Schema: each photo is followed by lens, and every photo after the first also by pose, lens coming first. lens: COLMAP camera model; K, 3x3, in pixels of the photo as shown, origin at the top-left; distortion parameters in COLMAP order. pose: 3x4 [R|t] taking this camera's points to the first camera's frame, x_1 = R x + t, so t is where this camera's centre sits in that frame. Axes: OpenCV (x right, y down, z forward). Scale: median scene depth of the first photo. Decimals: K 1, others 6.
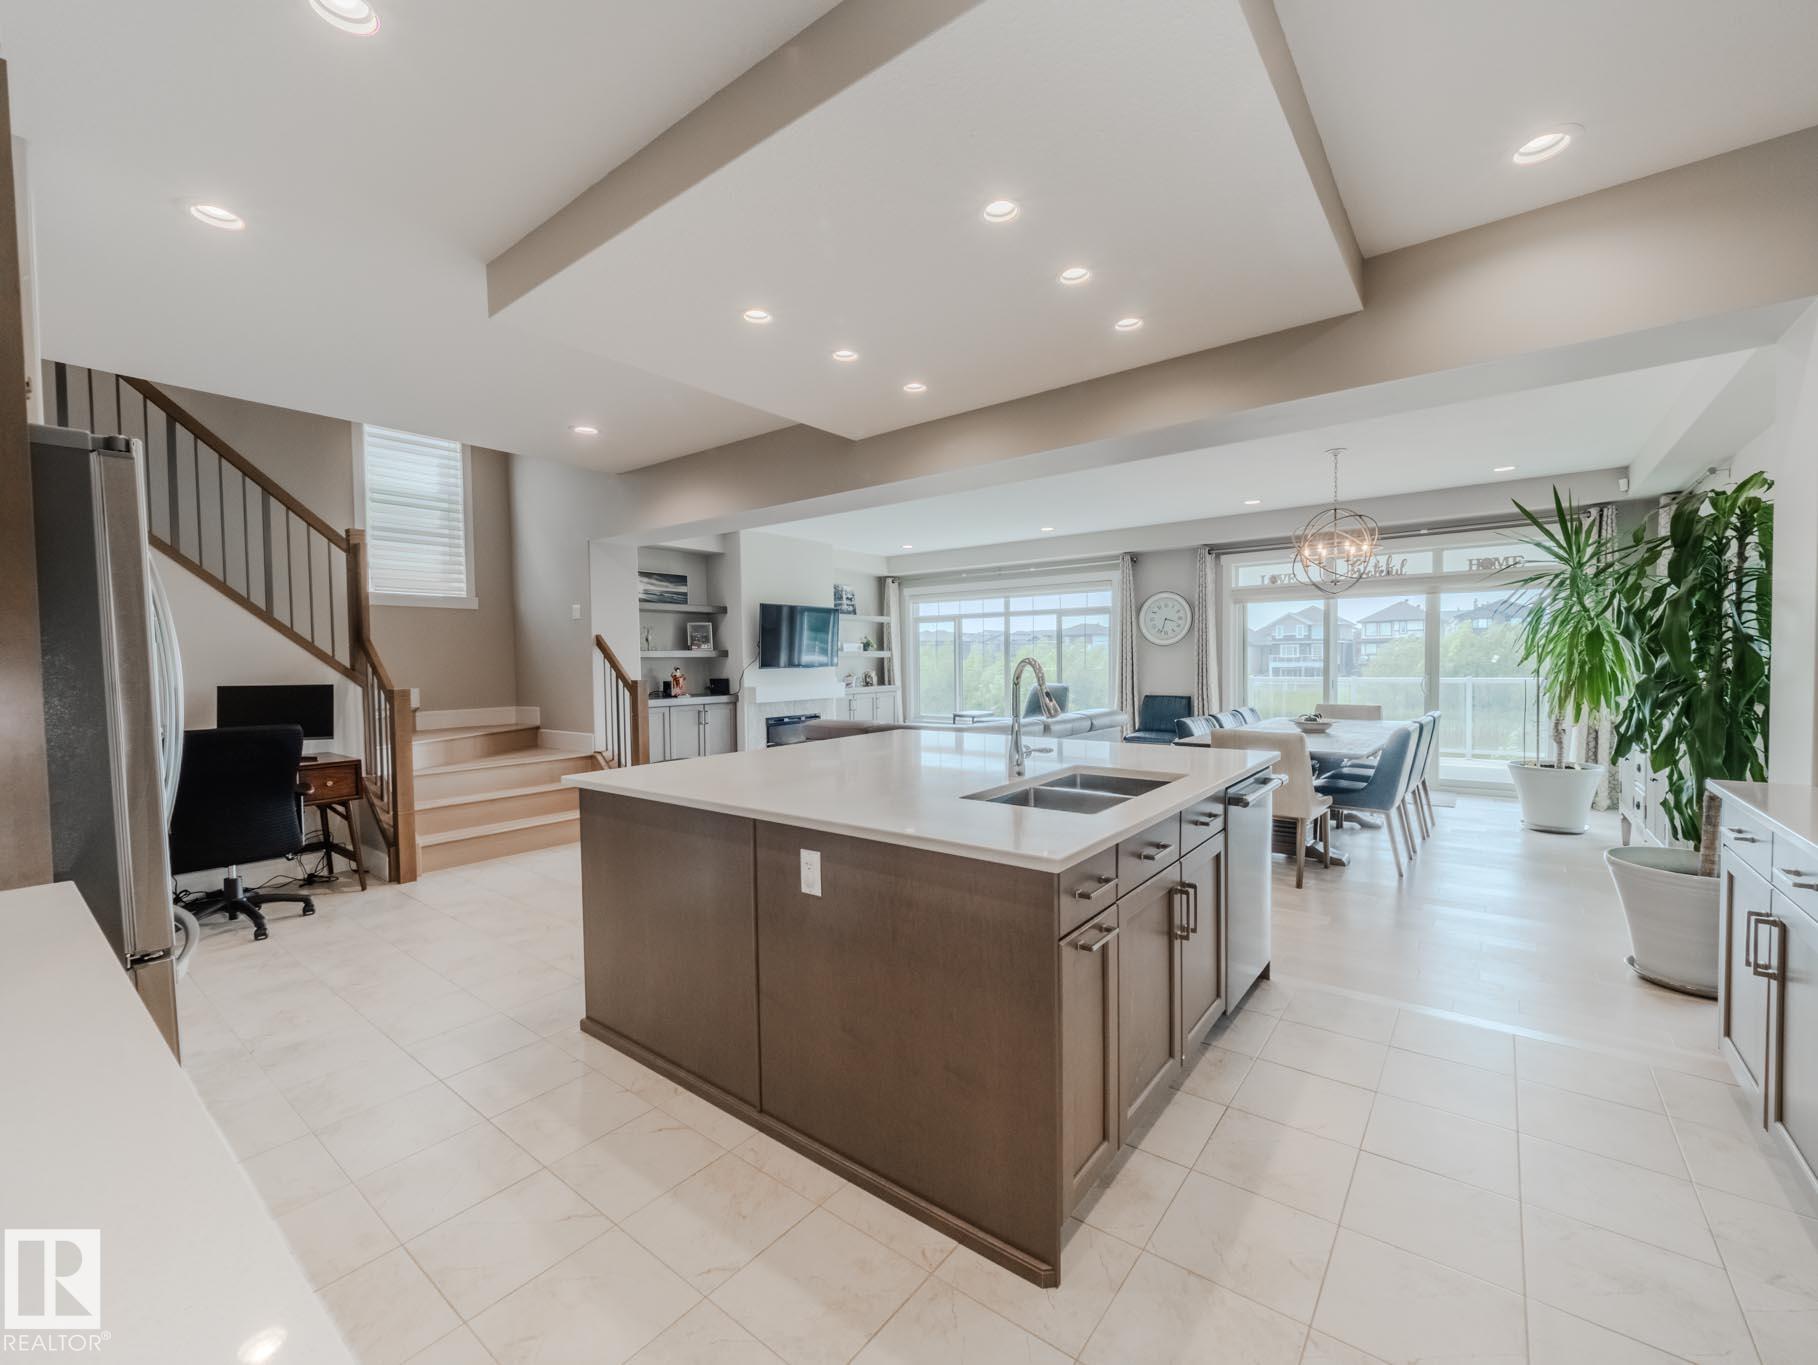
lens RADIAL K [[758.5, 0, 901.6], [0, 758.5, 690.8], [0, 0, 1]] dist [0.001597, -0.001332]
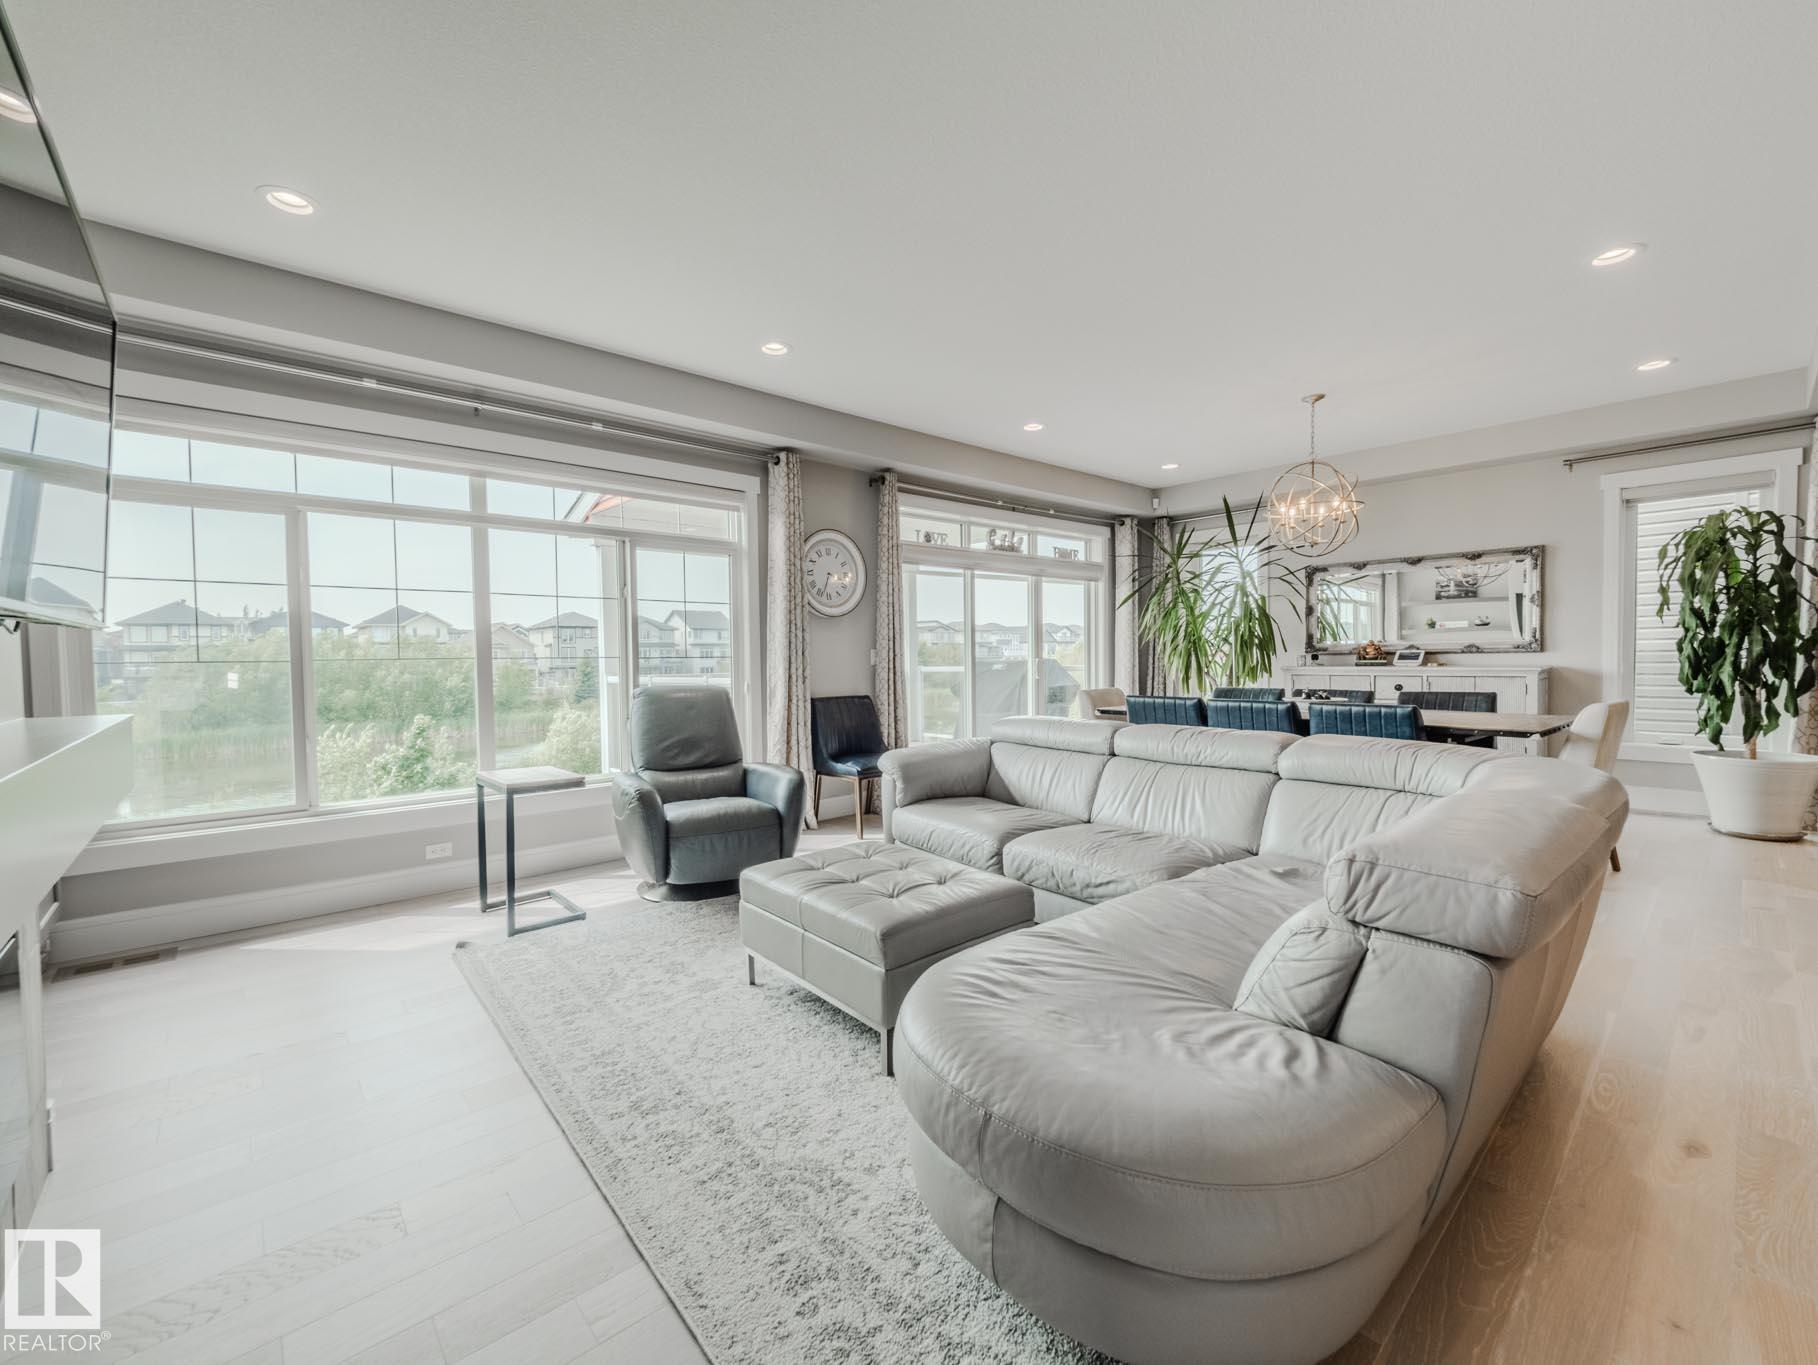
lens RADIAL K [[758.5, 0, 893.0], [0, 758.5, 671.9], [0, 0, 1]] dist [0.001597, -0.001332]
pose [[0.183181, -0.009505, 0.983033, -0.606243], [0.050693, 0.998714, 0.000210, -0.033873], [-0.981771, 0.049795, 0.183427, 2.115666]]
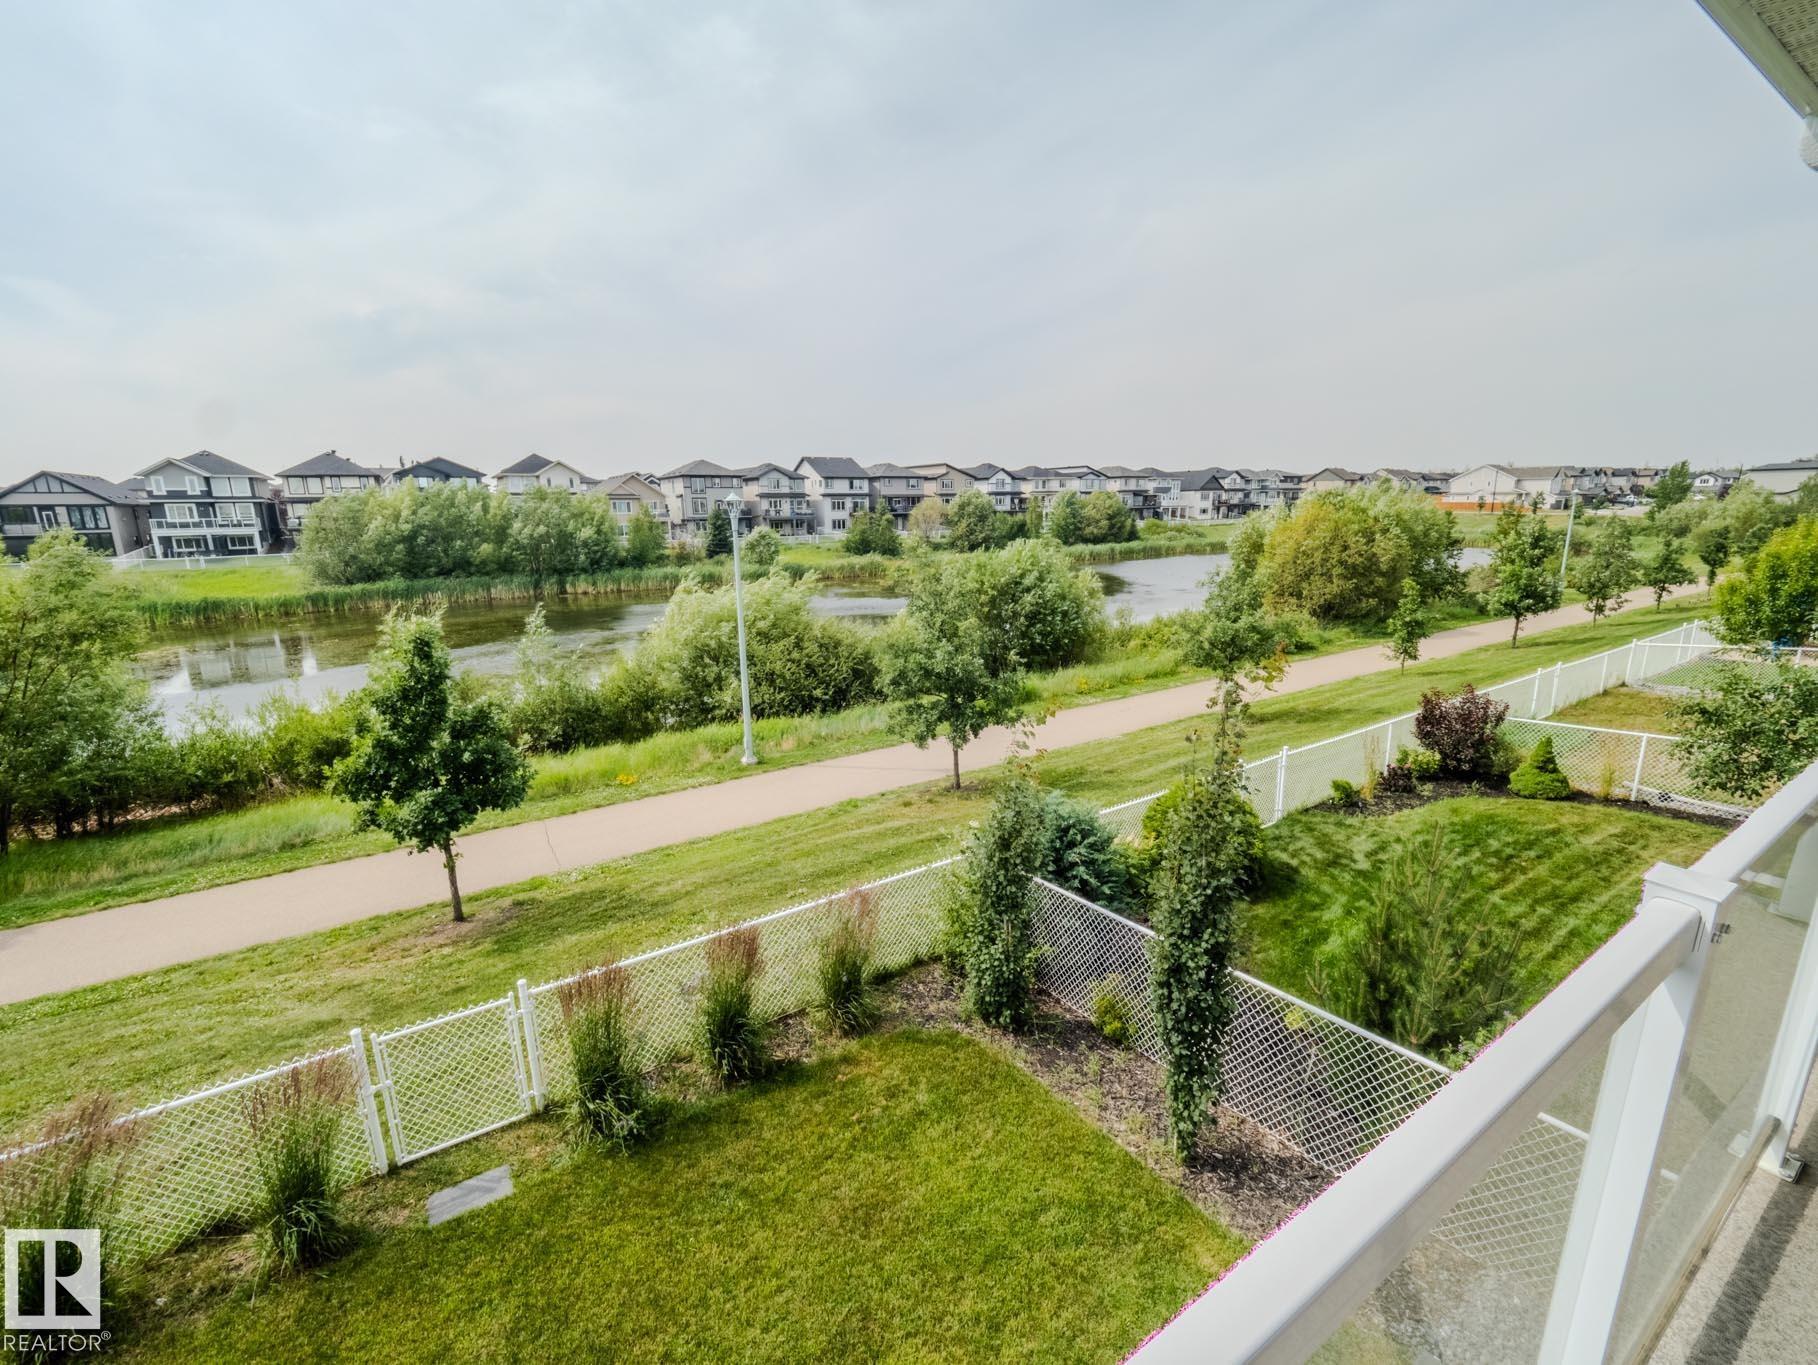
lens RADIAL K [[758.5, 0, 890.4], [0, 758.5, 667.7], [0, 0, 1]] dist [0.001597, -0.001332]
pose [[0.343338, -0.185427, 0.920726, 1.527805], [0.047603, 0.982493, 0.180116, -0.165505], [-0.938005, -0.018012, 0.346154, 3.393815]]
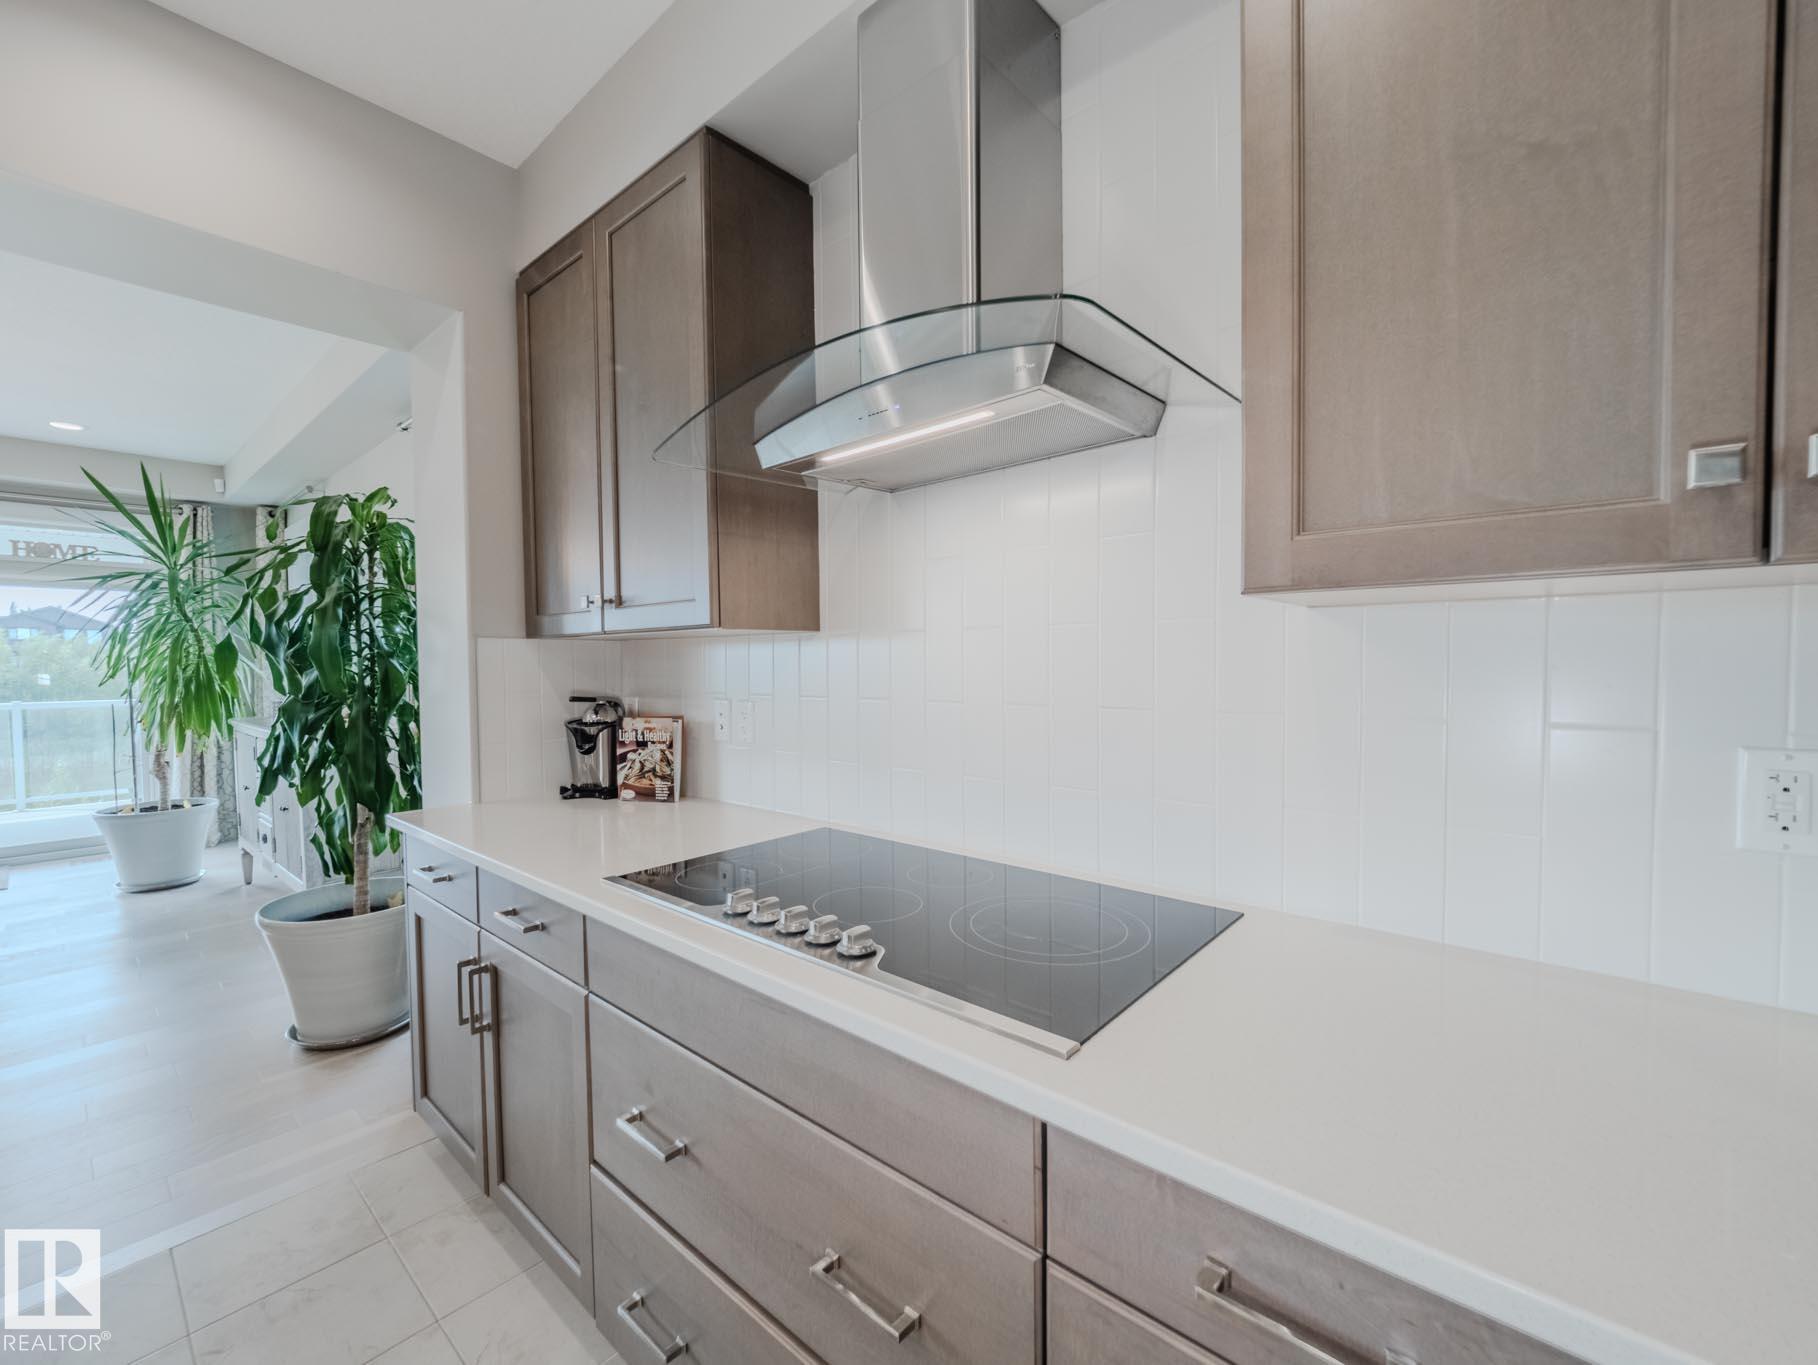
lens RADIAL K [[758.5, 0, 899.4], [0, 758.5, 688.1], [0, 0, 1]] dist [0.001597, -0.001332]
pose [[0.062412, -0.016786, 0.997909, 0.159612], [0.044447, 0.998913, 0.014023, -0.010085], [-0.997060, 0.043478, 0.063090, 0.245294]]
